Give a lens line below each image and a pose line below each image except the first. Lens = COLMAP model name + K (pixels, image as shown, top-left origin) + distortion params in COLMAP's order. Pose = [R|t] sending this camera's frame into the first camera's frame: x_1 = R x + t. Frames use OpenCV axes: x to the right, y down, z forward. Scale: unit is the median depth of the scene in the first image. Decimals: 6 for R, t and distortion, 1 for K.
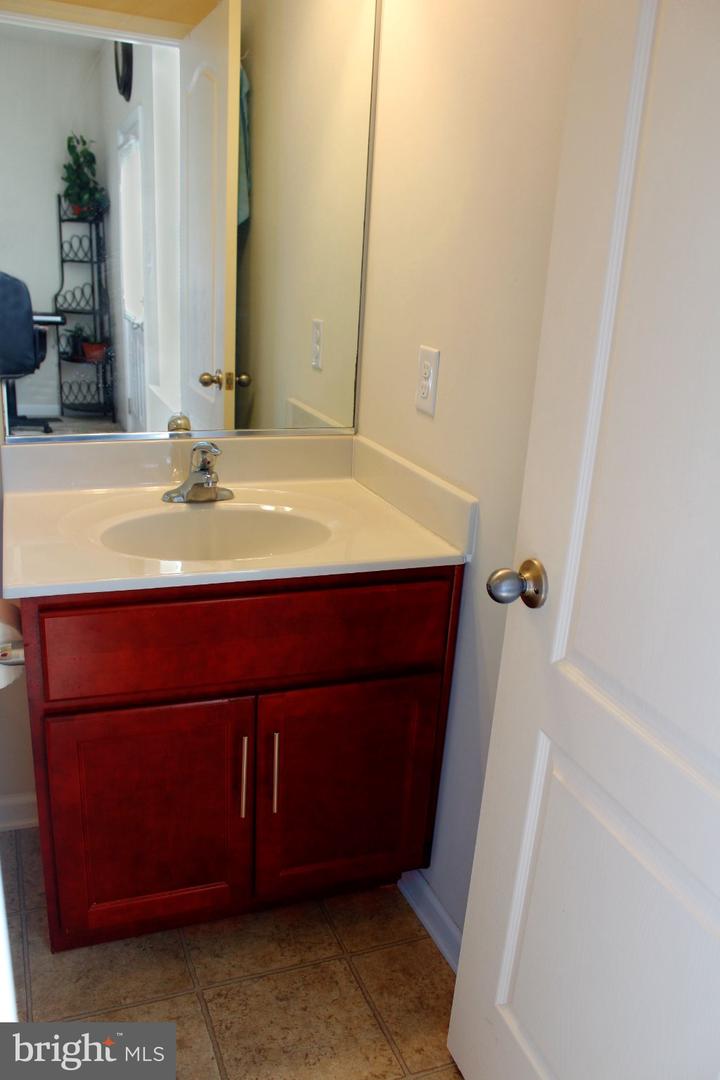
lens RADIAL K [[887.7, 0, 354.8], [0, 887.7, 529.5], [0, 0, 1]] dist [-0.136524, 0.088897]
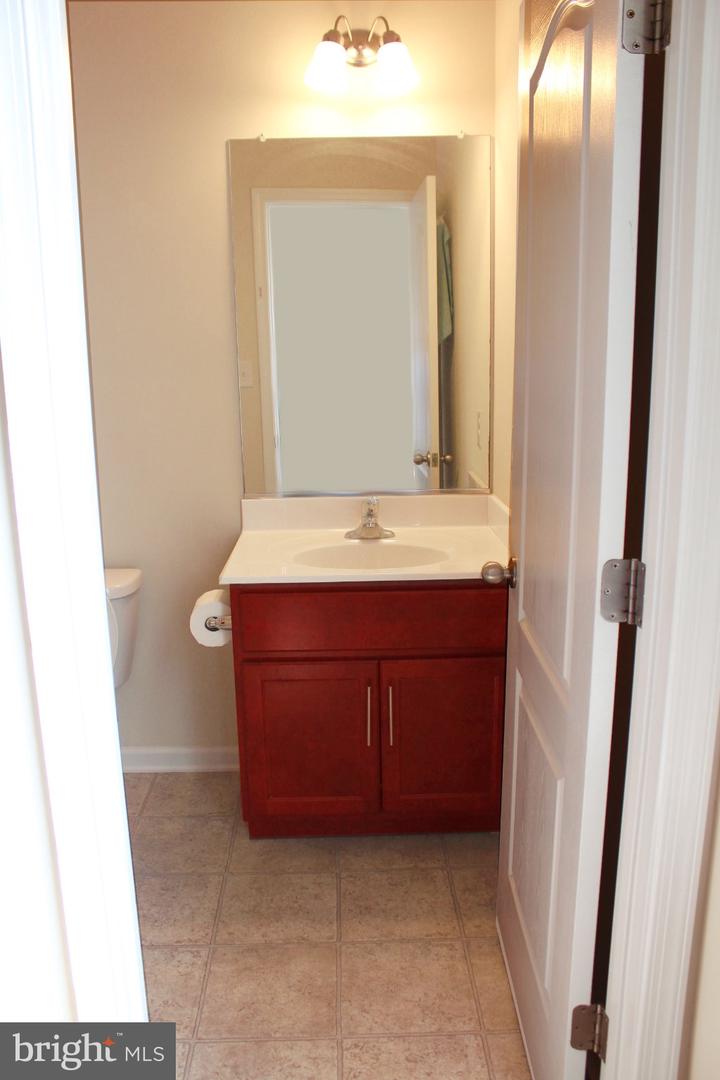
lens RADIAL K [[887.7, 0, 368.6], [0, 887.7, 533.5], [0, 0, 1]] dist [-0.136524, 0.088897]
pose [[0.940838, 0.002697, -0.338846, 0.327133], [-0.036247, 0.995032, -0.092724, 0.098380], [0.336913, 0.099521, 0.936261, -0.369214]]
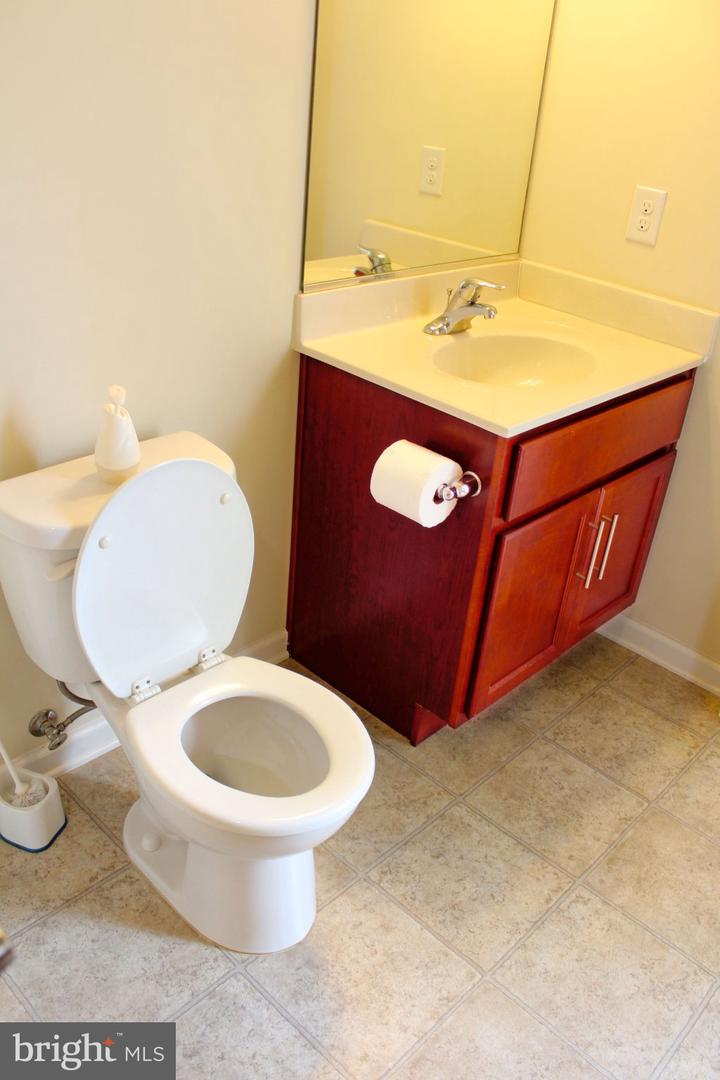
lens RADIAL K [[887.7, 0, 359.2], [0, 887.7, 541.4], [0, 0, 1]] dist [-0.136524, 0.088897]
pose [[0.905192, -0.185728, 0.382272, -0.781835], [0.086955, 0.961366, 0.261179, -0.081135], [-0.416011, -0.203177, 0.886371, 0.033842]]
